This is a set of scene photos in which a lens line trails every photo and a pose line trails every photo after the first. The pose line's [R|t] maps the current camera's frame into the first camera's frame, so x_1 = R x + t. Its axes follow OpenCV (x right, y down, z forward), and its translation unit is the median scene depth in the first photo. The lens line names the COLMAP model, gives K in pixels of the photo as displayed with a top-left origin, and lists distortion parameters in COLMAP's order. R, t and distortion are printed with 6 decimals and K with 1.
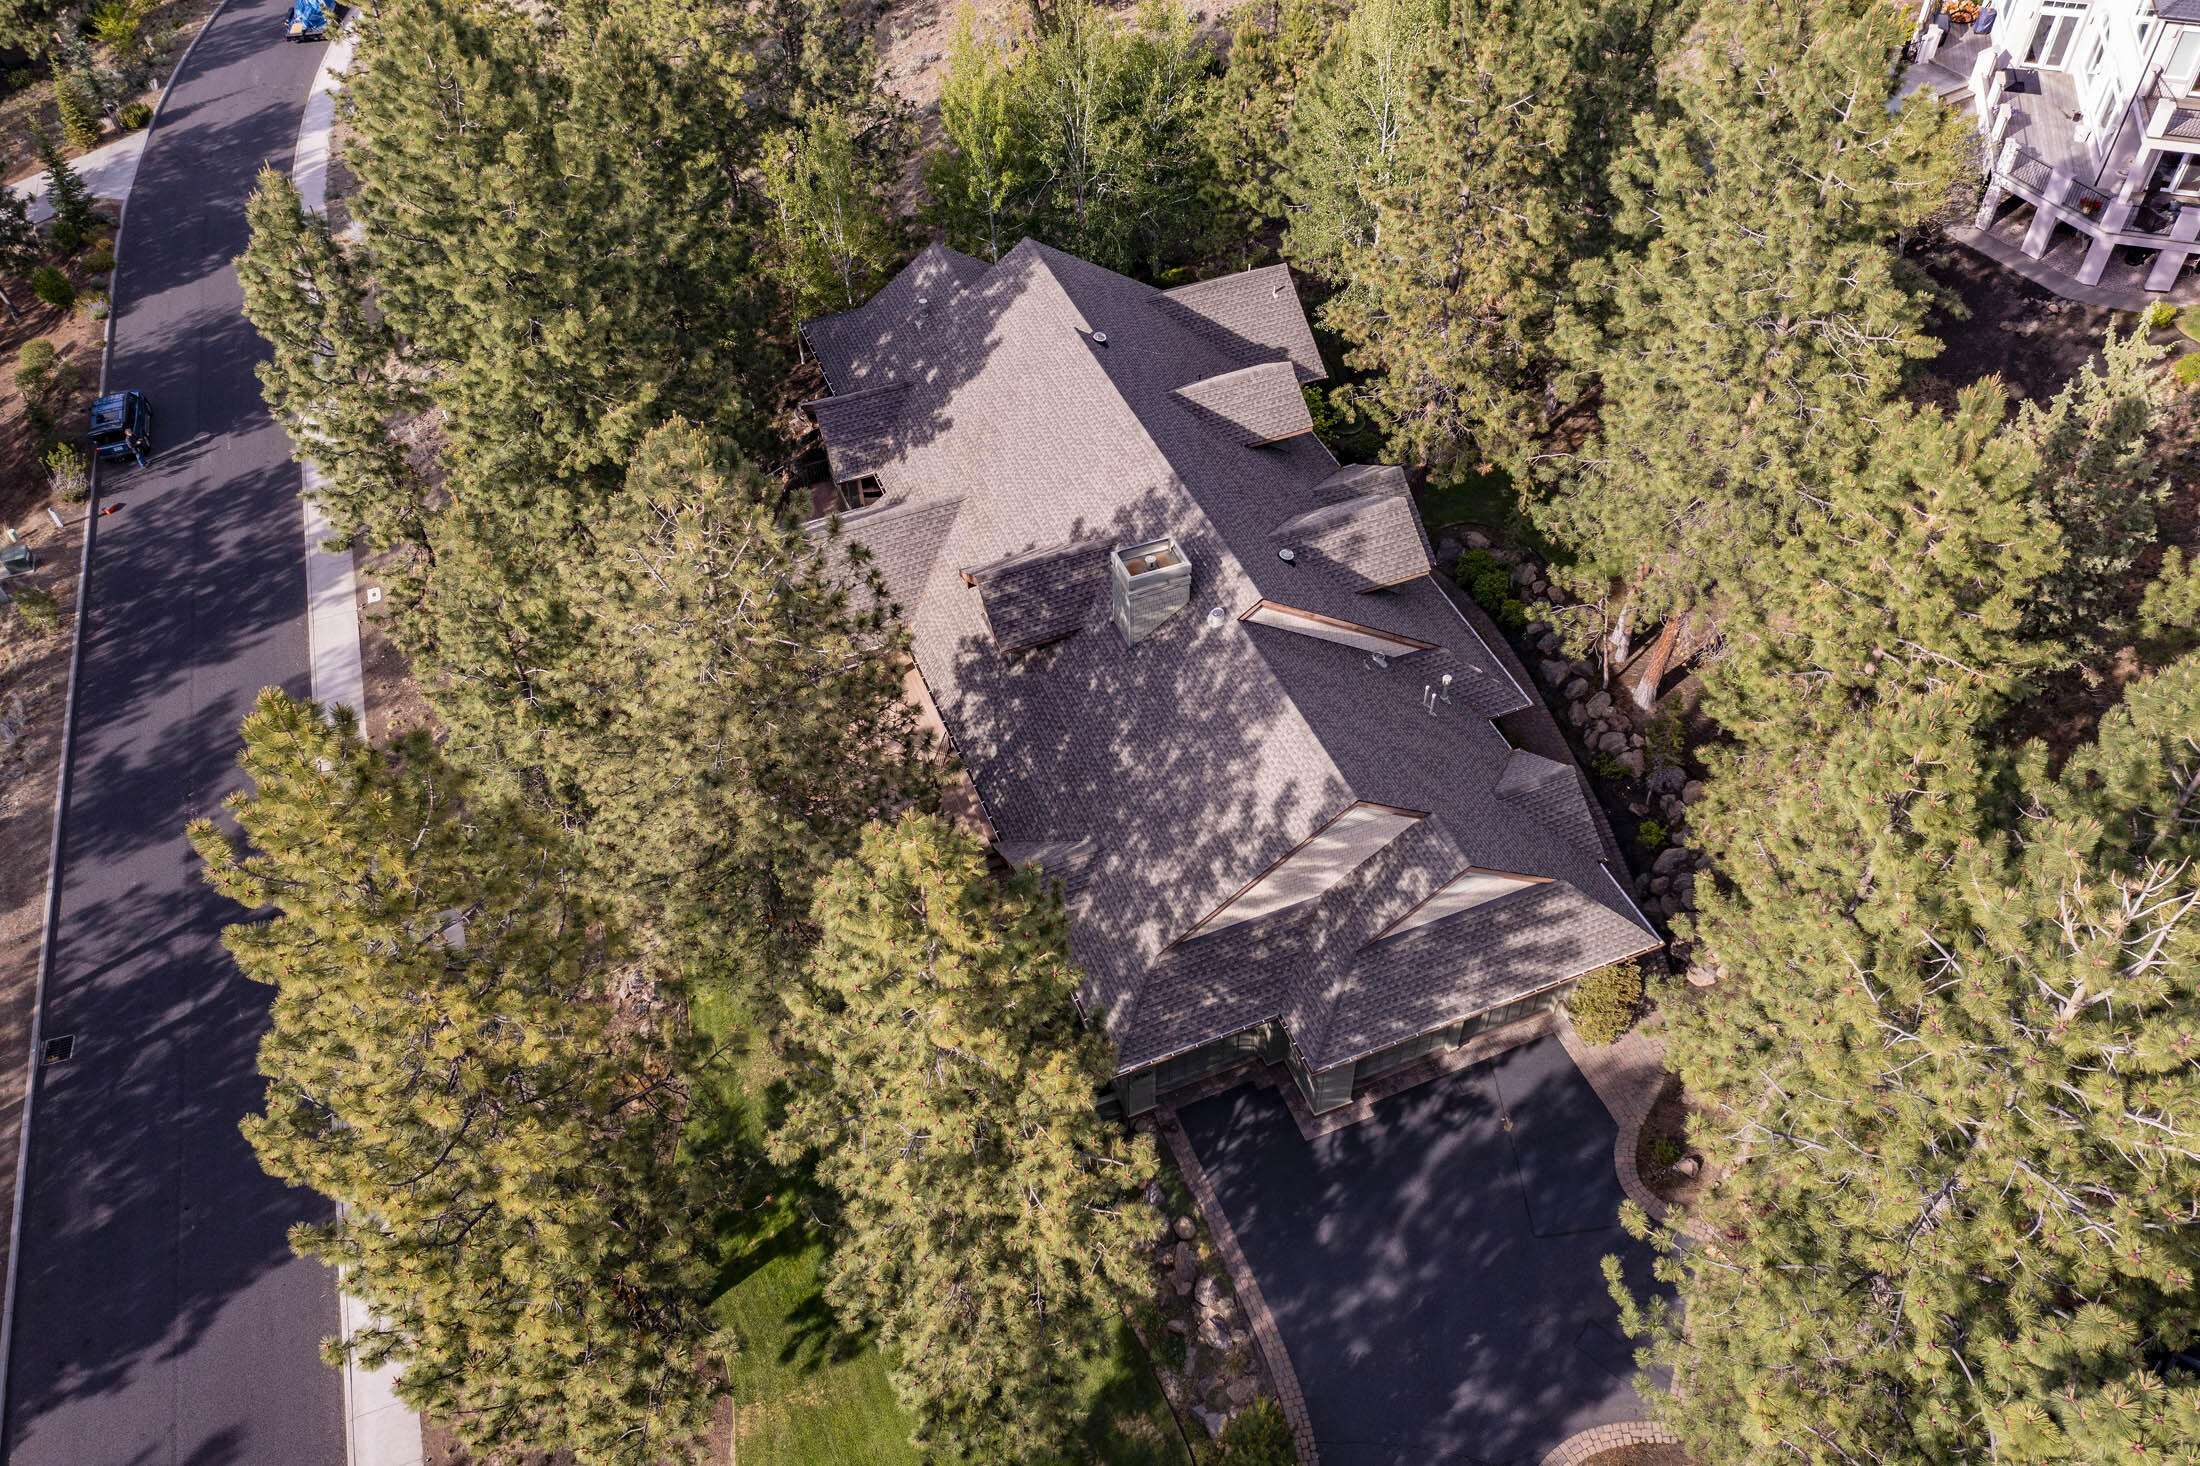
lens RADIAL K [[1711.7, 0, 1093.7], [0, 1711.7, 742.1], [0, 0, 1]] dist [-0.016873, 0.007241]
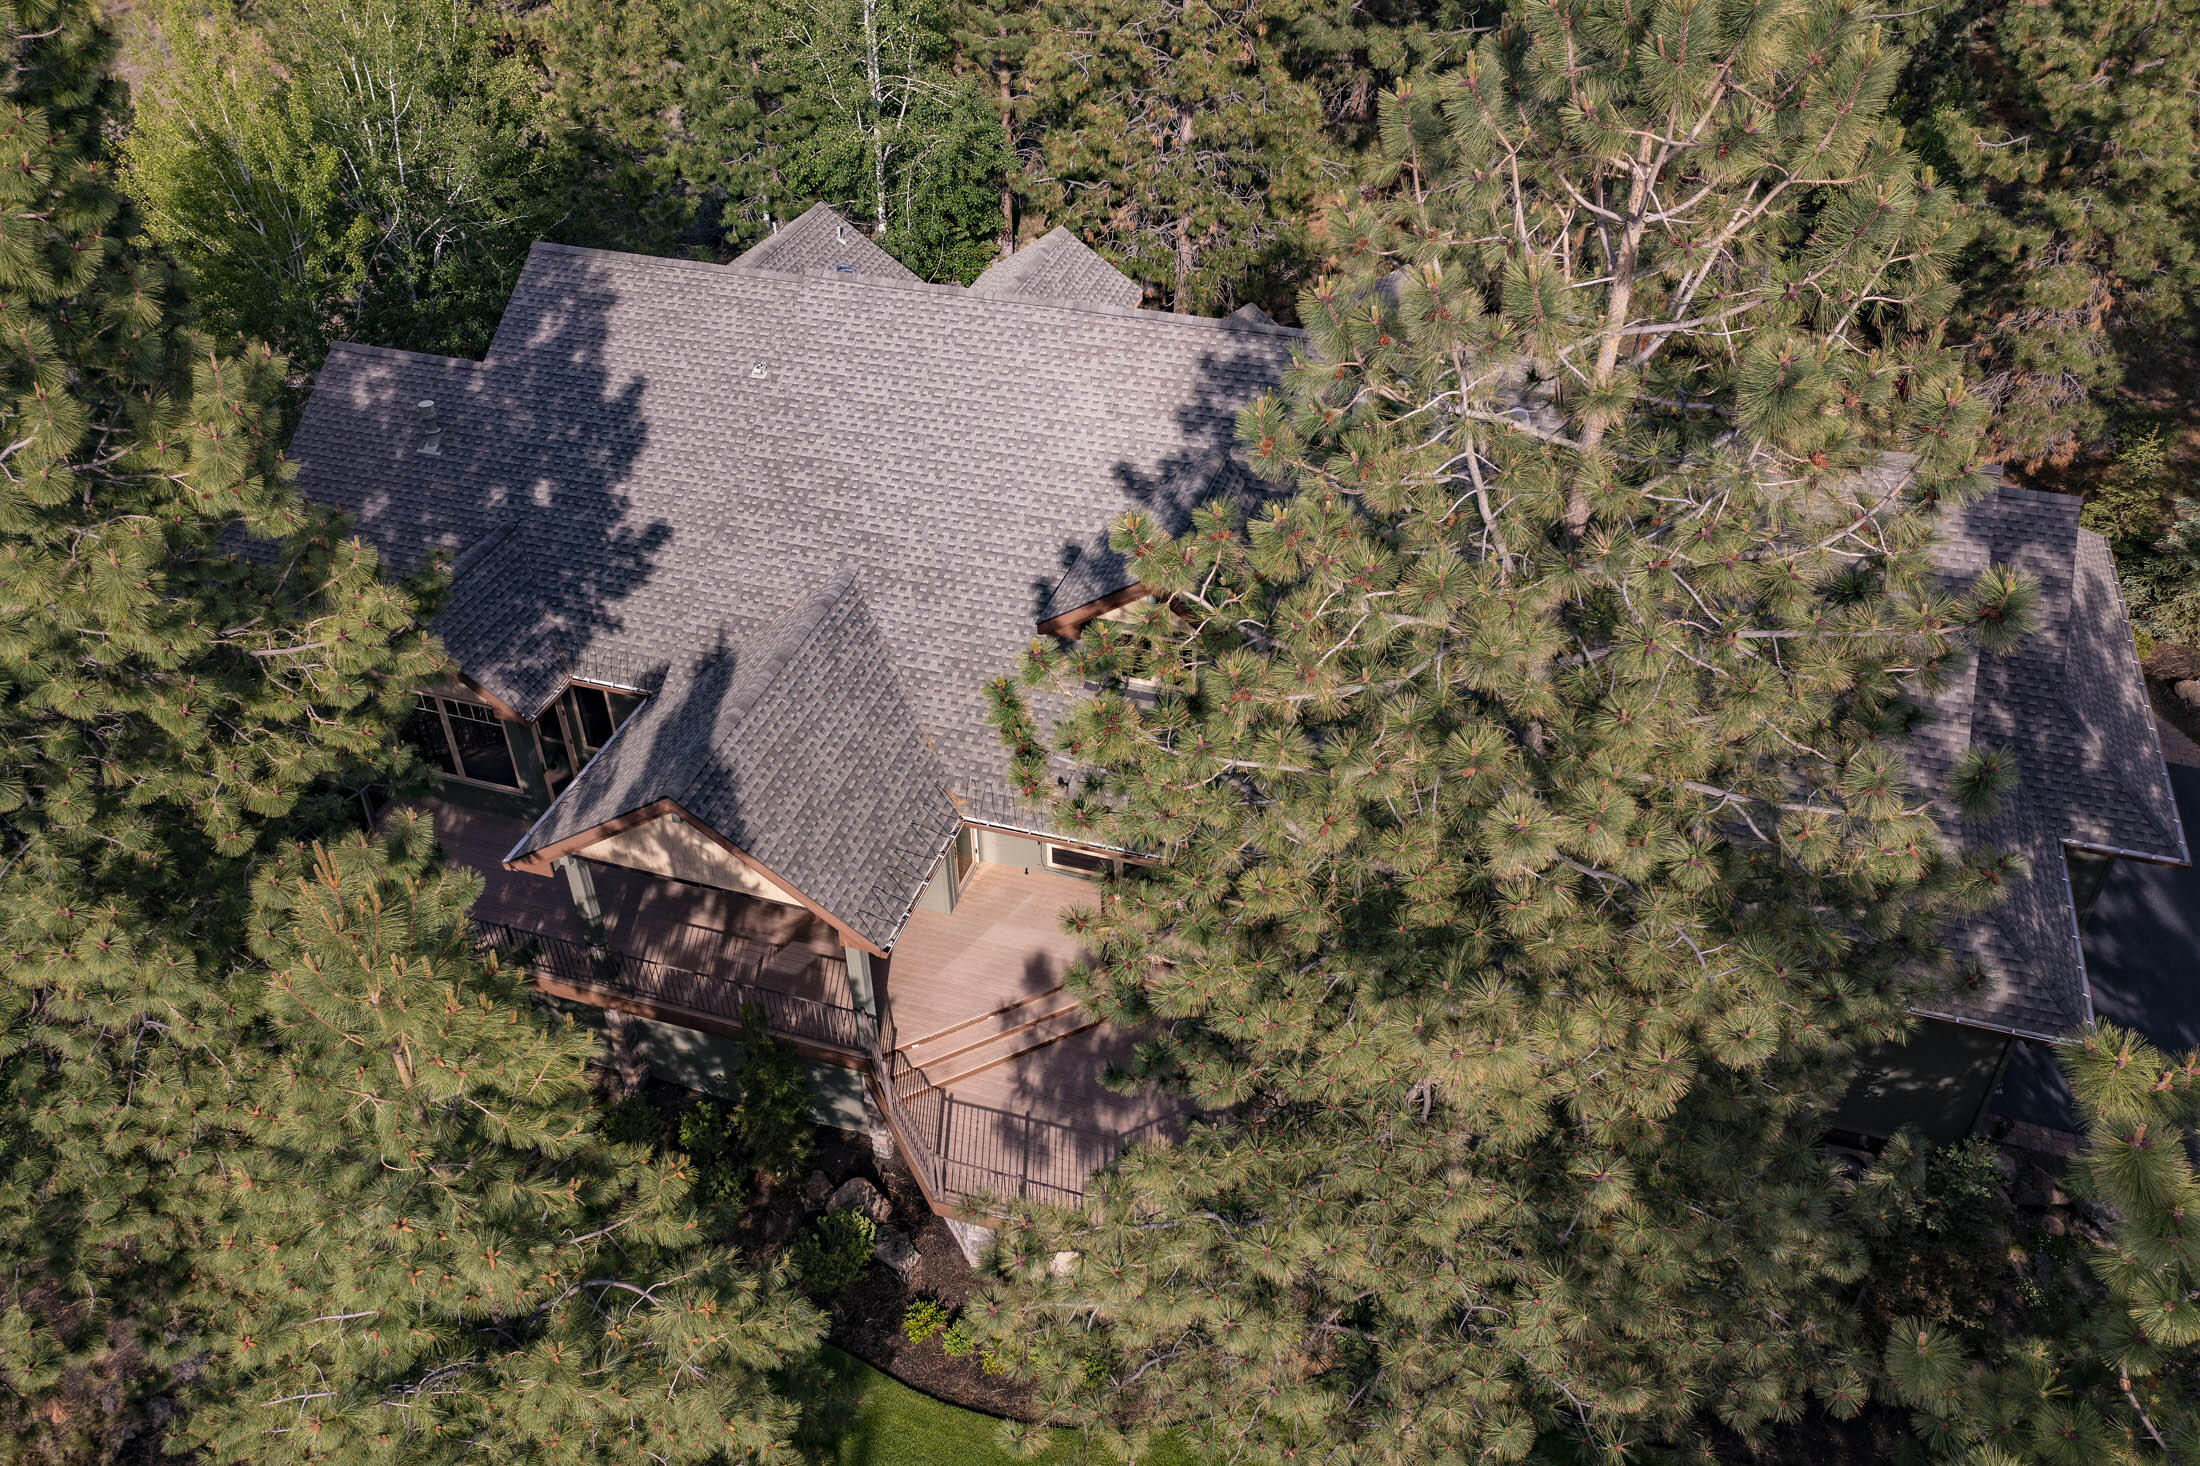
lens RADIAL K [[1711.7, 0, 1110.3], [0, 1711.7, 716.6], [0, 0, 1]] dist [-0.016873, 0.007241]
pose [[0.639747, -0.460425, 0.615413, -0.361593], [0.563004, 0.825812, 0.032570, -0.071600], [-0.523211, 0.325643, 0.787532, 0.506128]]
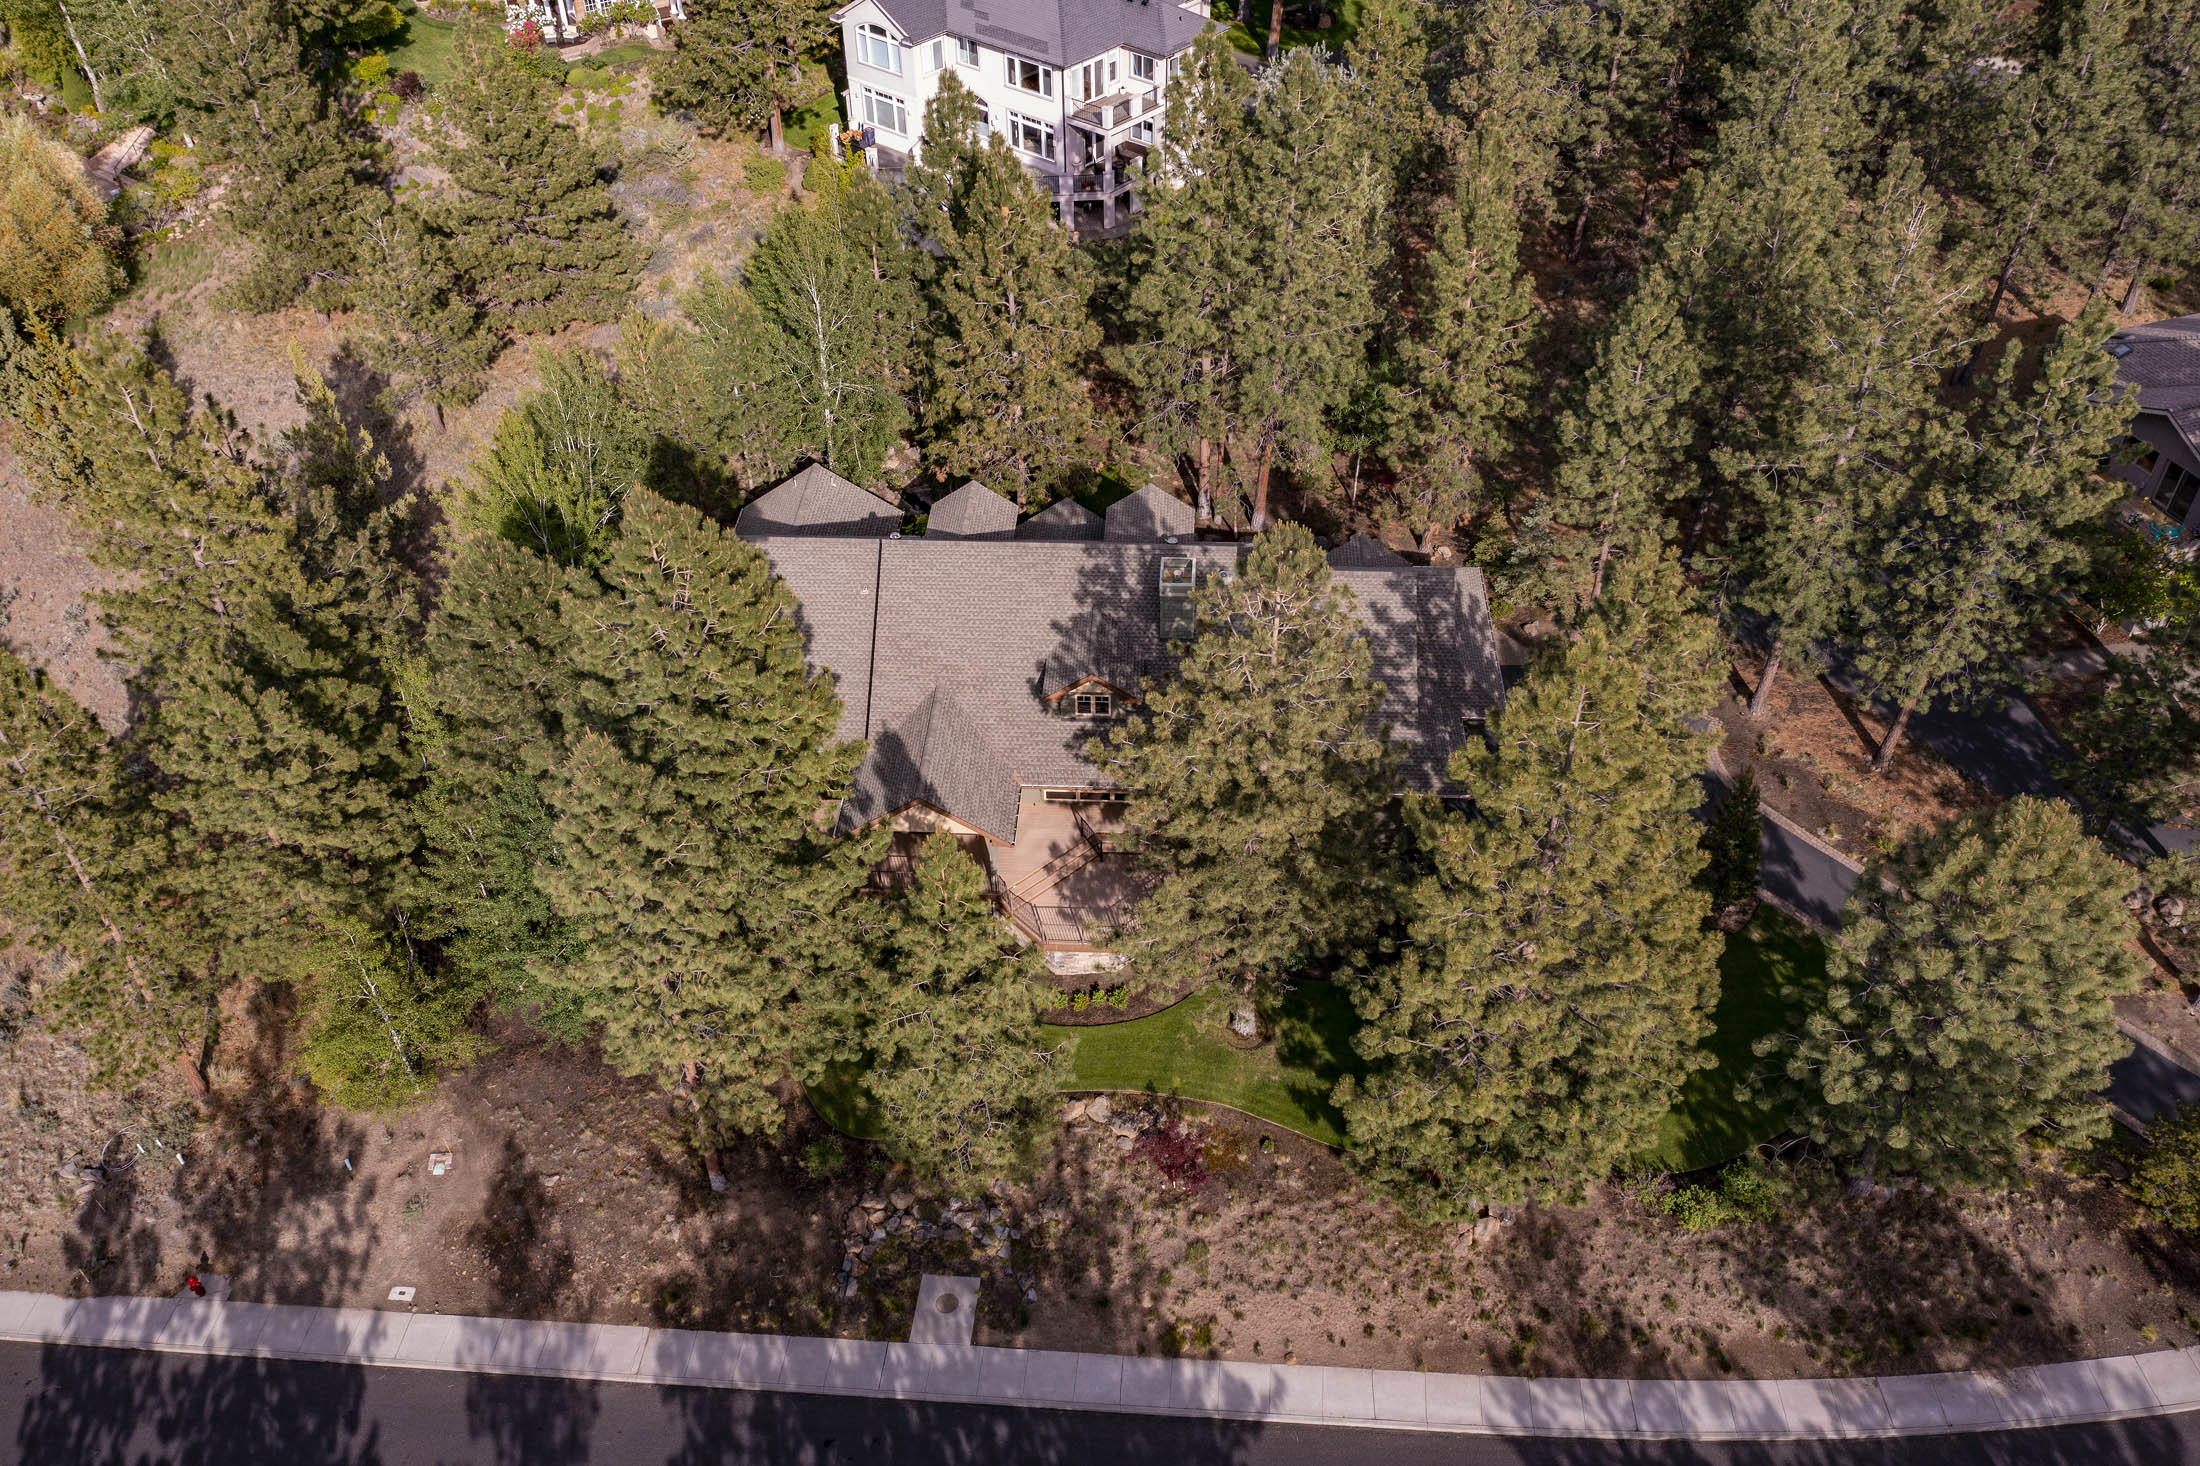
lens RADIAL K [[1711.7, 0, 1105.3], [0, 1711.7, 730.3], [0, 0, 1]] dist [-0.016873, 0.007241]
pose [[0.421002, -0.582448, 0.695350, -0.840563], [0.665936, 0.718967, 0.199036, -0.269791], [-0.615862, 0.379264, 0.690560, 0.093265]]
